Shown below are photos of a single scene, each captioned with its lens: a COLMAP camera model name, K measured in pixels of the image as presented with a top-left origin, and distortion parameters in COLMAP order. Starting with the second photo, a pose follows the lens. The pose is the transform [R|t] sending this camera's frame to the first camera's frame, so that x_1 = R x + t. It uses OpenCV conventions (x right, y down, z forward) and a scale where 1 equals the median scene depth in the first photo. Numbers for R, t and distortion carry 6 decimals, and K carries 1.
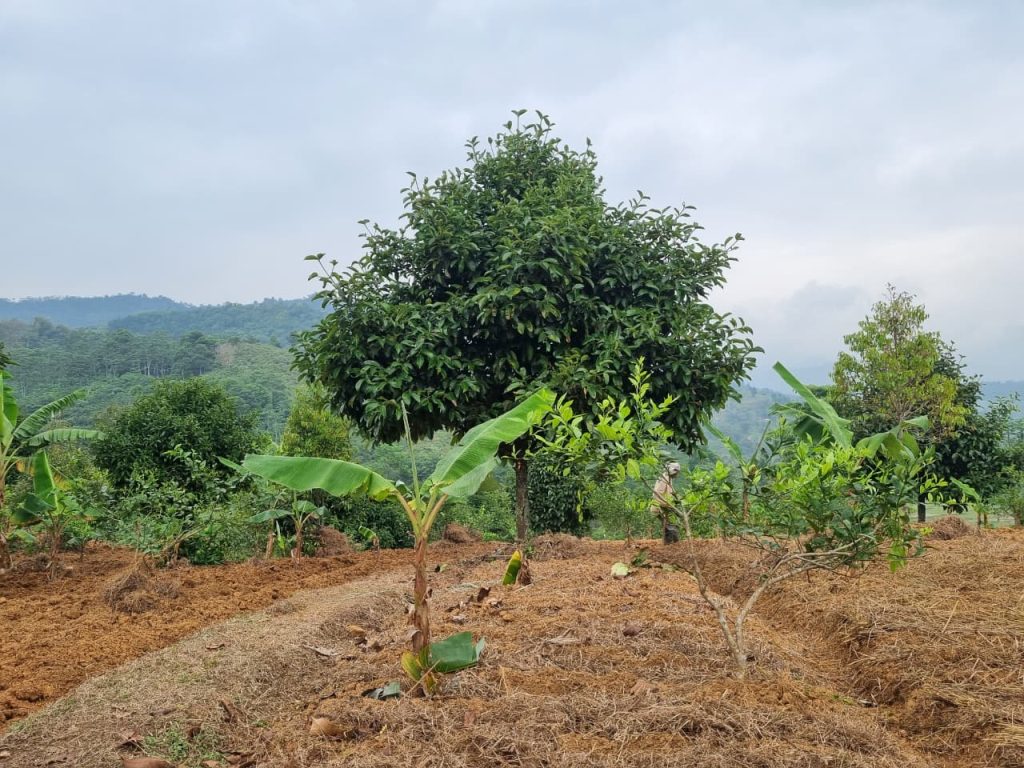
lens RADIAL K [[743.1, 0, 508.8], [0, 743.1, 402.5], [0, 0, 1]] dist [0.040343, -0.034265]
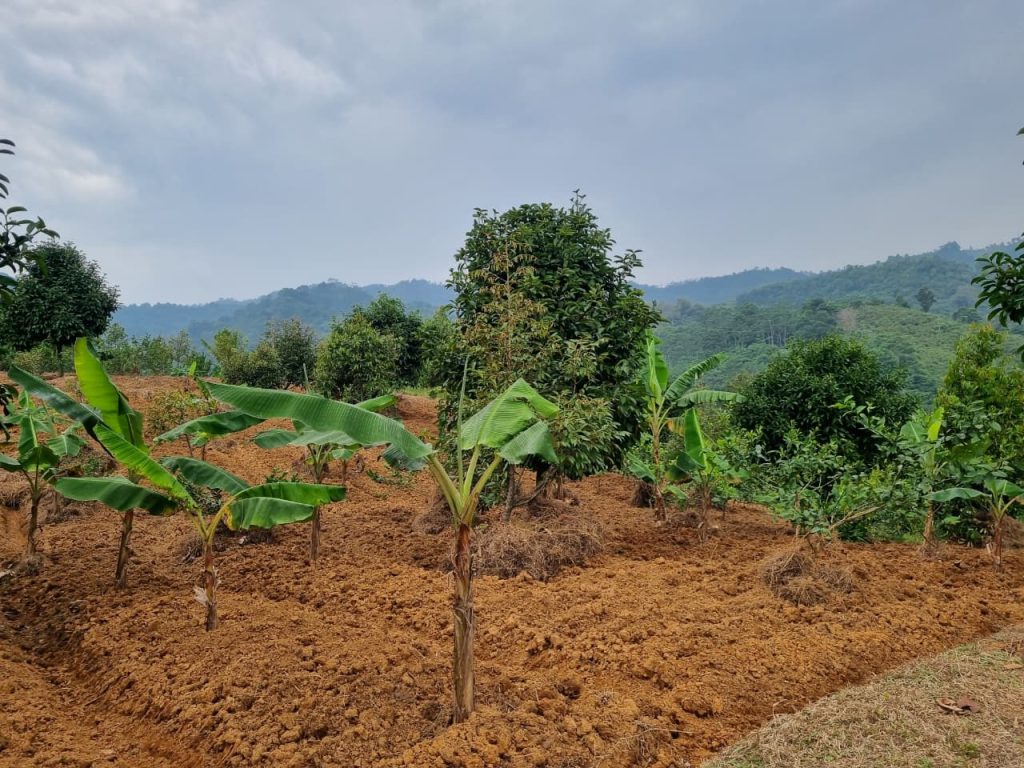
lens RADIAL K [[743.1, 0, 501.4], [0, 743.1, 411.6], [0, 0, 1]] dist [0.040343, -0.034265]
pose [[0.699096, 0.009895, -0.714959, -0.078513], [0.030014, 0.998617, 0.043169, 0.015453], [0.714398, -0.051638, 0.697832, 0.114170]]
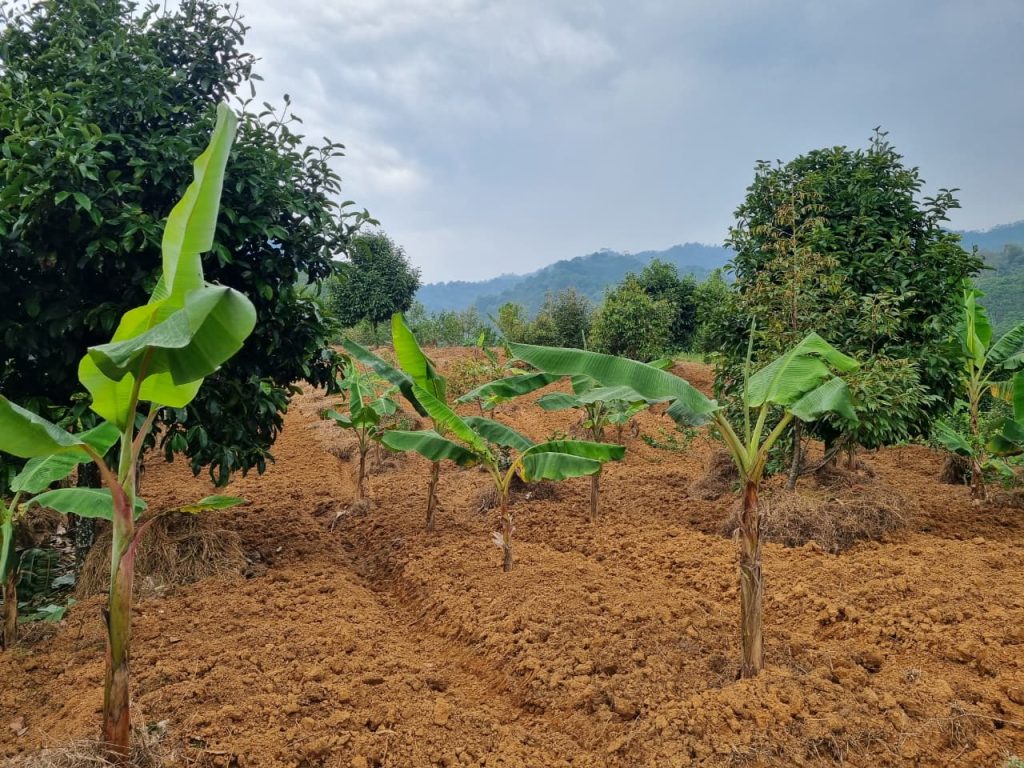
lens RADIAL K [[743.1, 0, 512.4], [0, 743.1, 408.6], [0, 0, 1]] dist [0.040343, -0.034265]
pose [[0.416195, 0.040704, -0.908364, -0.075428], [0.049583, 0.996495, 0.067371, 0.018850], [0.907923, -0.073079, 0.412718, 0.105874]]
